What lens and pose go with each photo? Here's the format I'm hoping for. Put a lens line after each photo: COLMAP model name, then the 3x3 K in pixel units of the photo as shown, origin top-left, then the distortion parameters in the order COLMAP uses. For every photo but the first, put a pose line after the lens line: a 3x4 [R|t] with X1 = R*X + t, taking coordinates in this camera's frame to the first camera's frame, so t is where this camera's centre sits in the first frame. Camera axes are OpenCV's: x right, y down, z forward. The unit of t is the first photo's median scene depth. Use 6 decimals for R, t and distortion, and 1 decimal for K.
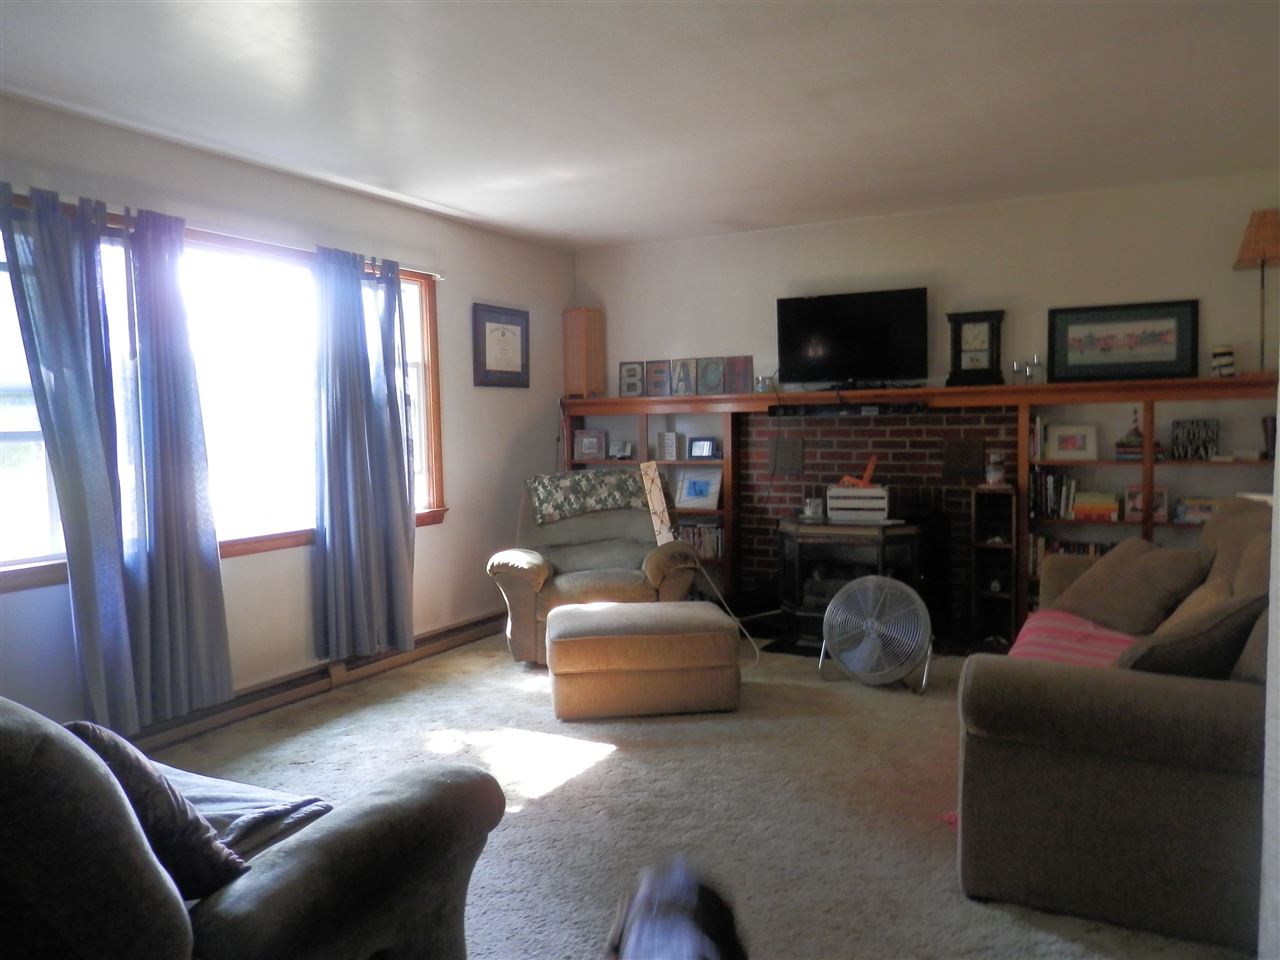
lens RADIAL K [[965.0, 0, 640.0], [0, 965.0, 480.0], [0, 0, 1]] dist [0.004884, 0.006463]
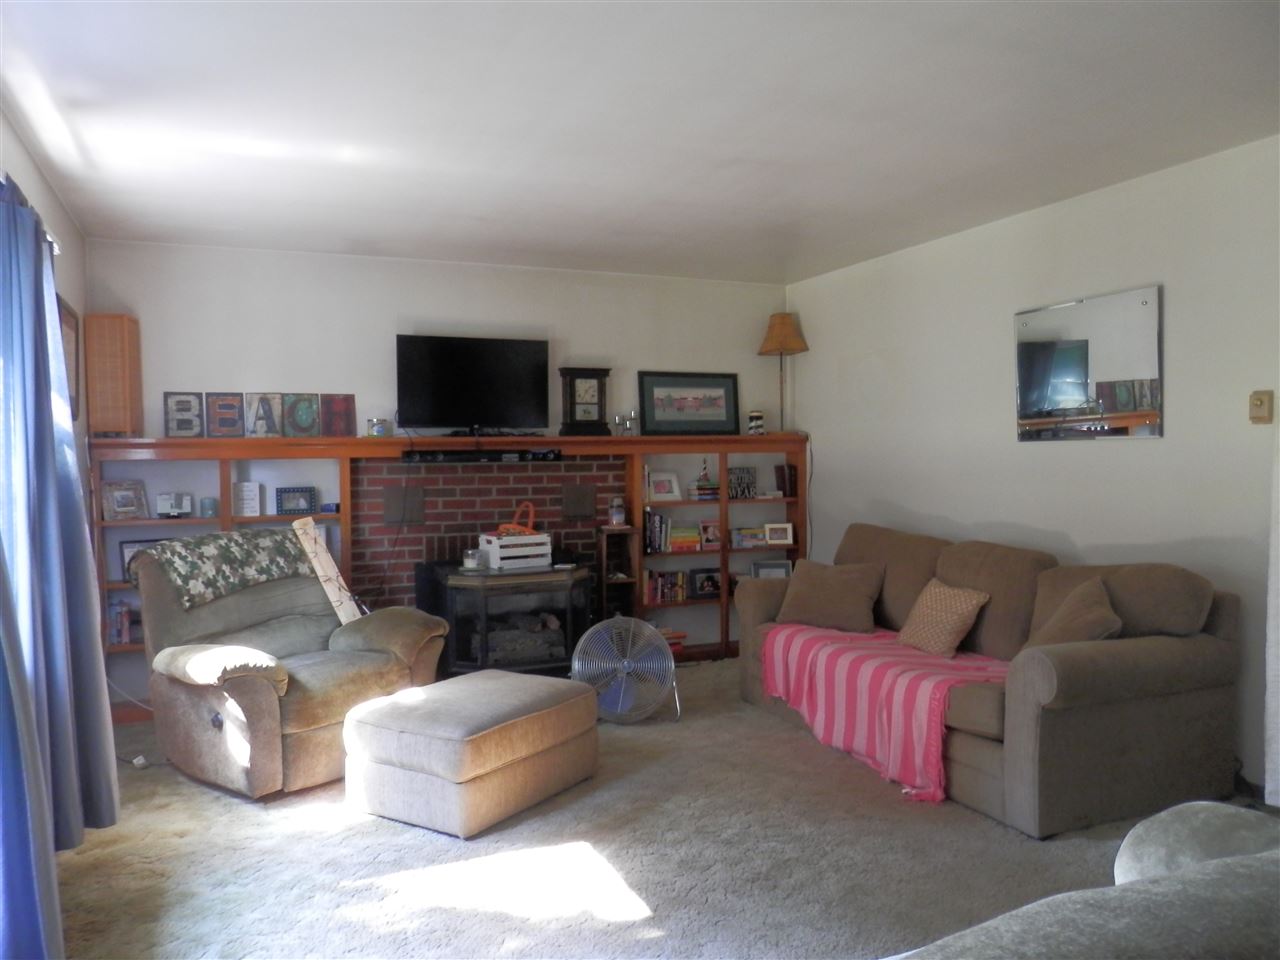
lens RADIAL K [[965.0, 0, 640.0], [0, 965.0, 480.0], [0, 0, 1]] dist [0.004884, 0.006463]
pose [[0.627424, -0.008251, 0.778634, -0.463936], [0.047972, 0.998454, -0.028076, -0.014750], [-0.777199, 0.054968, 0.626850, 0.277993]]
